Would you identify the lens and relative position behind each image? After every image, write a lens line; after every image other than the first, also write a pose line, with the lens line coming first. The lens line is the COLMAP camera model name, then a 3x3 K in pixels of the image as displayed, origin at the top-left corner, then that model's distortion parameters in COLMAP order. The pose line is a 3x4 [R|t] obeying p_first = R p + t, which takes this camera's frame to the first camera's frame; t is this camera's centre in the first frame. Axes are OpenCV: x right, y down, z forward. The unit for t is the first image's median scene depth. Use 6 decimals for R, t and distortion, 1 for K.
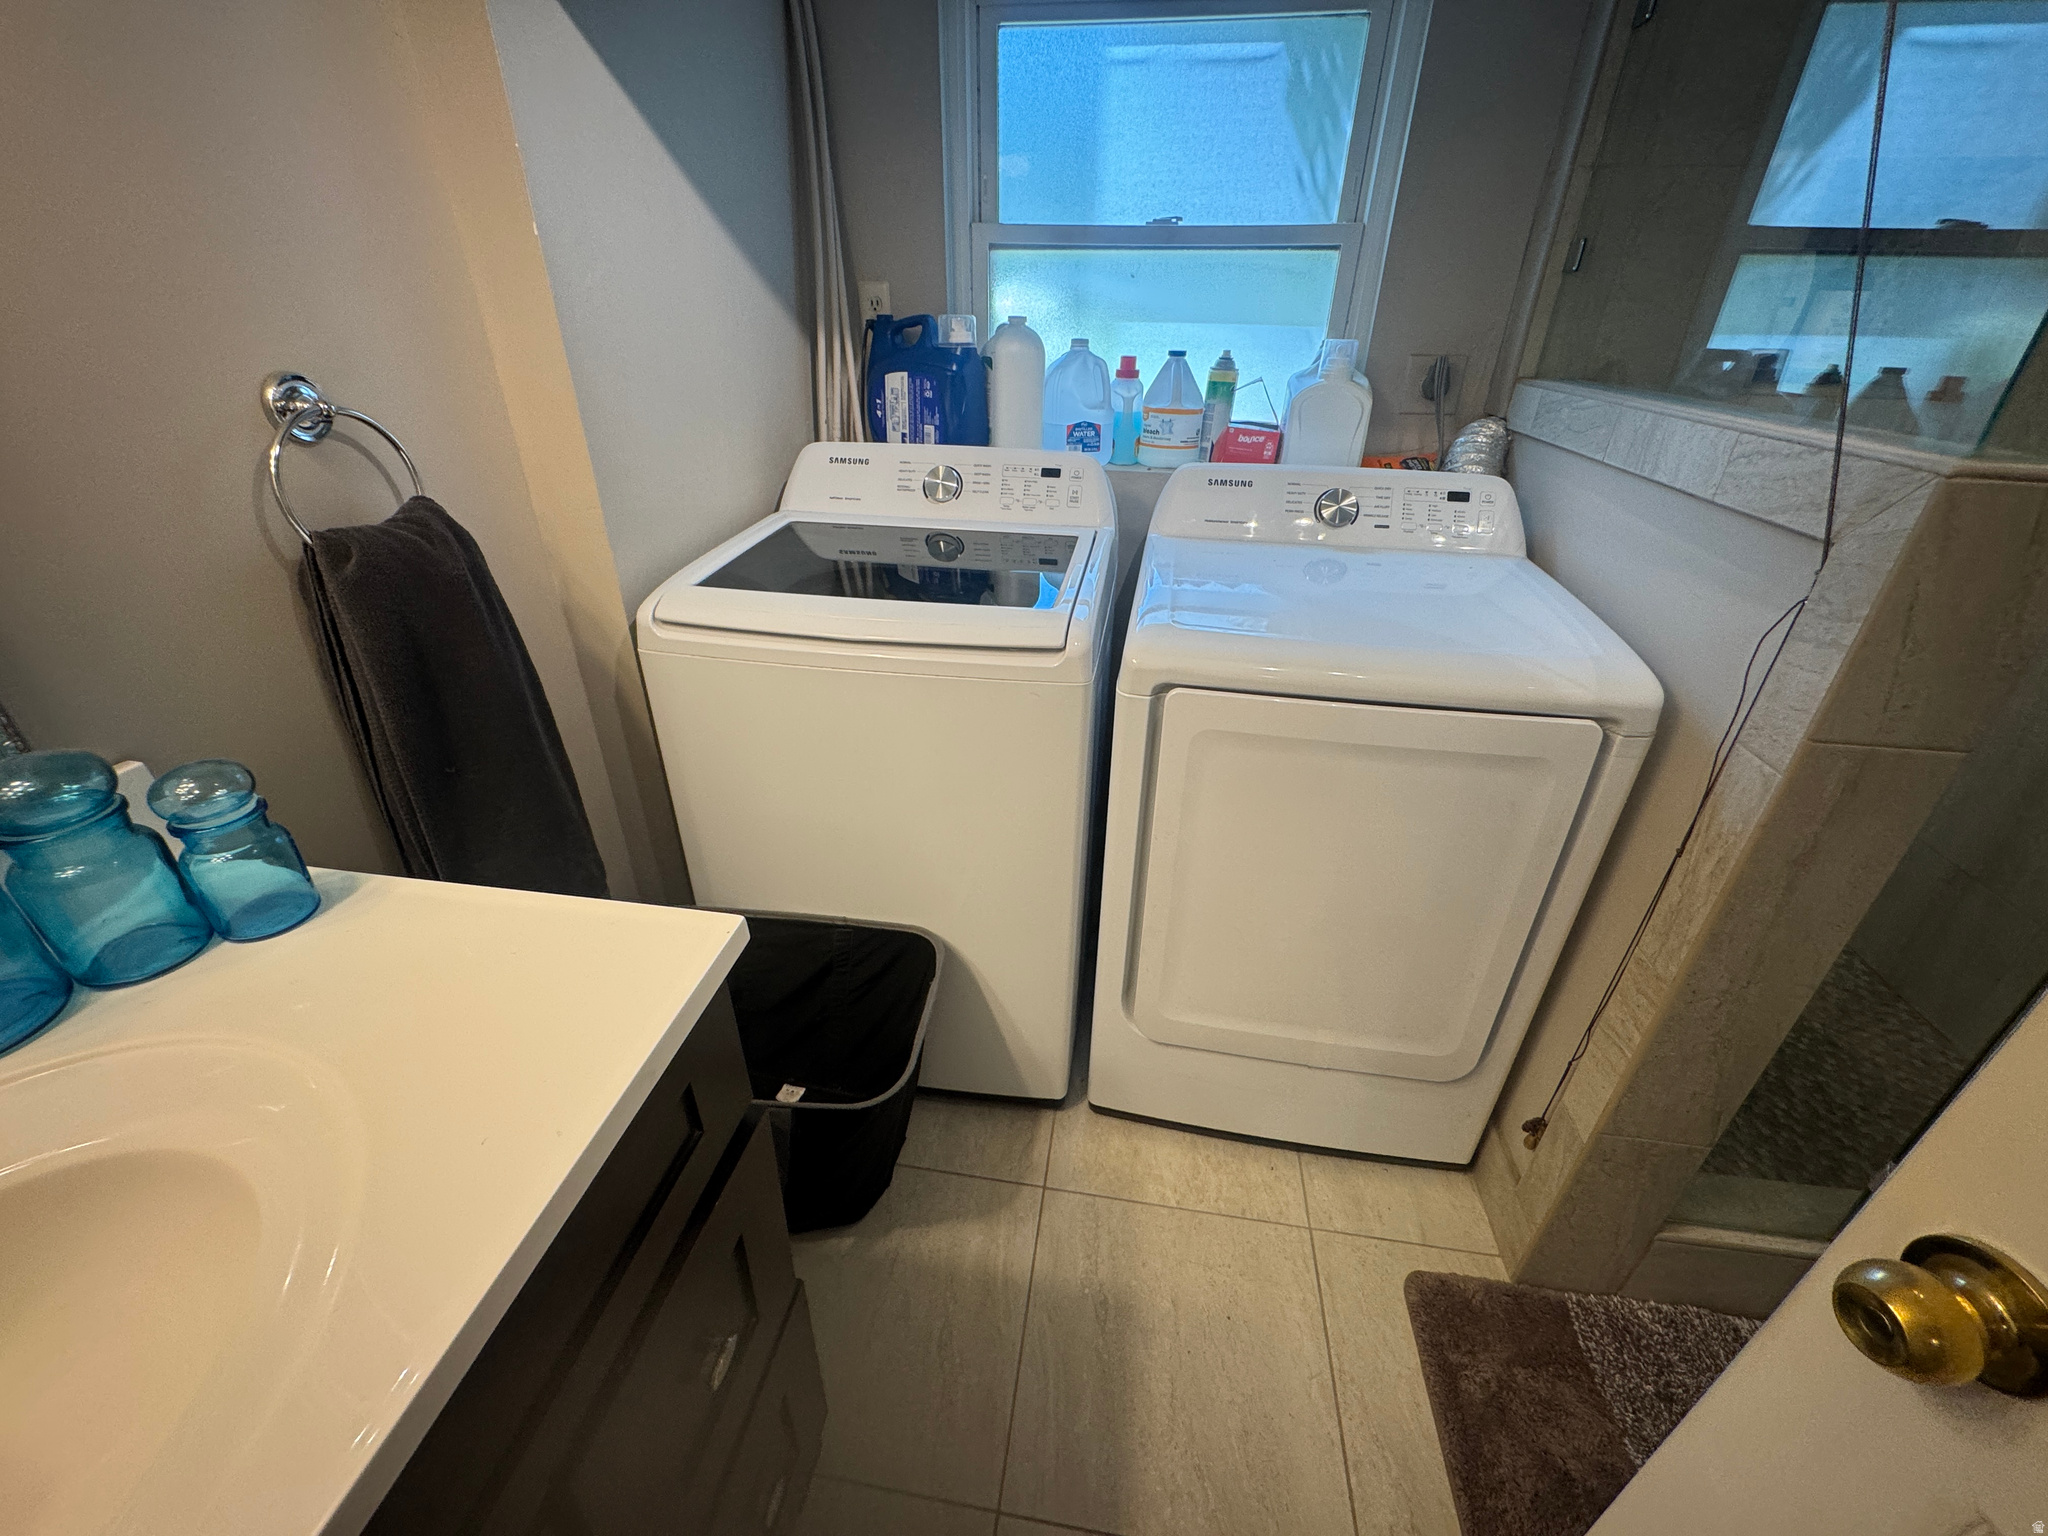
lens RADIAL K [[824.5, 0, 1025.4], [0, 824.5, 764.1], [0, 0, 1]] dist [-0.007482, 0.000826]
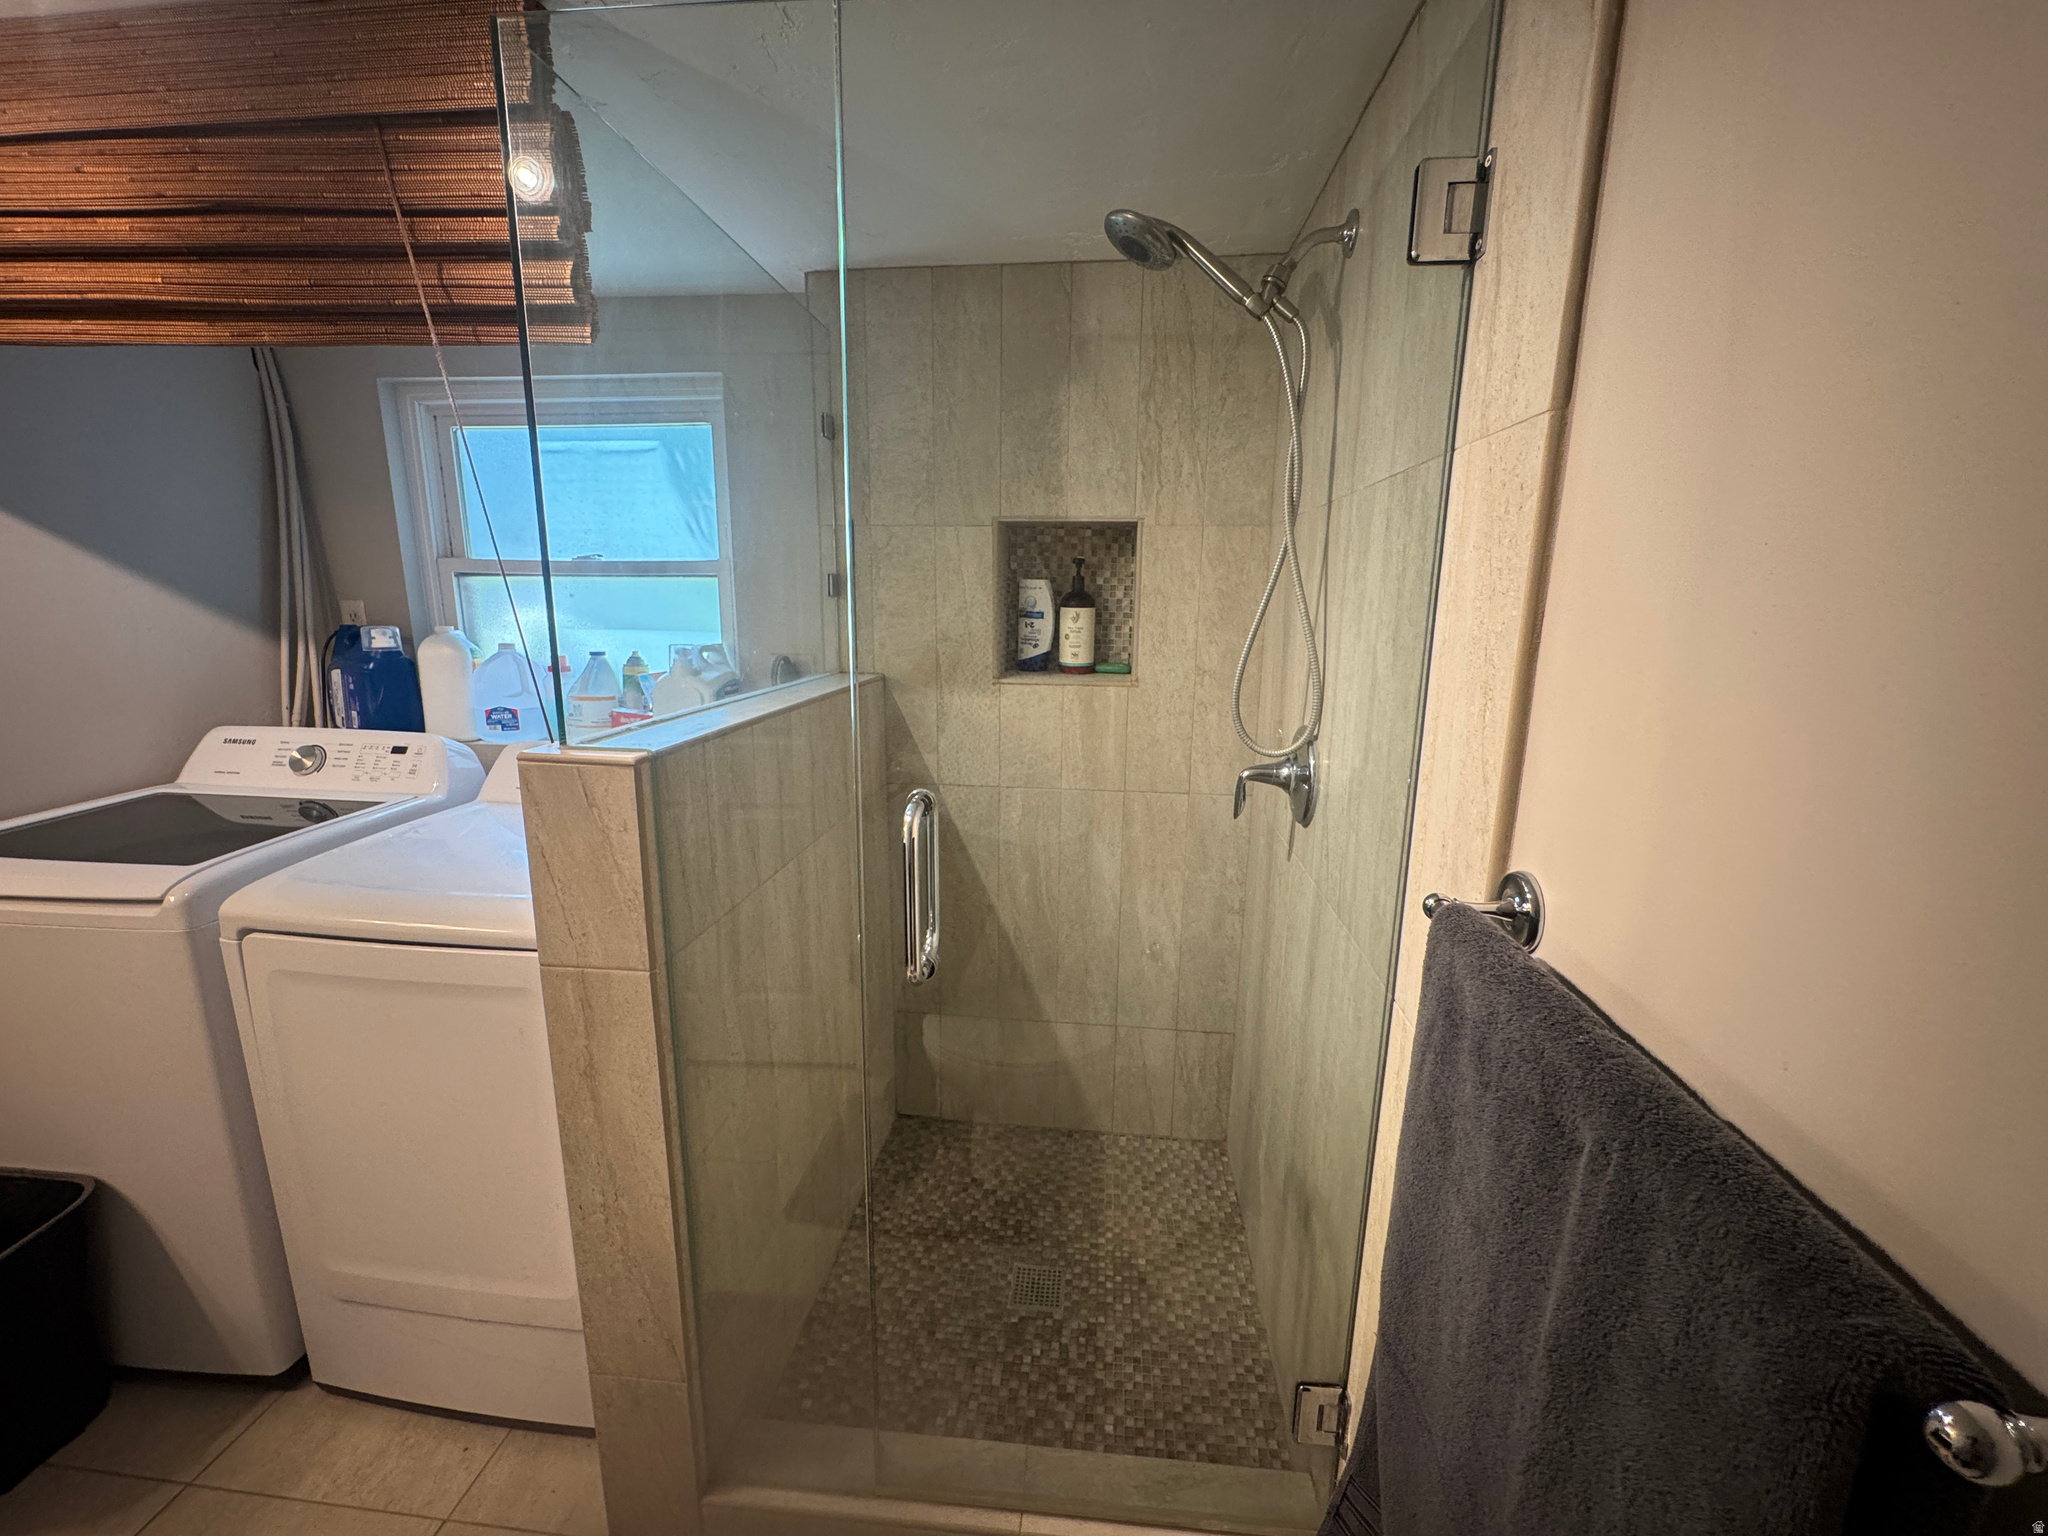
lens RADIAL K [[824.5, 0, 1028.2], [0, 824.5, 765.7], [0, 0, 1]] dist [-0.007482, 0.000826]
pose [[0.998529, -0.010222, 0.053252, 0.845919], [0.025717, 0.953872, -0.299111, 0.038844], [-0.047738, 0.300040, 0.952731, -0.145563]]
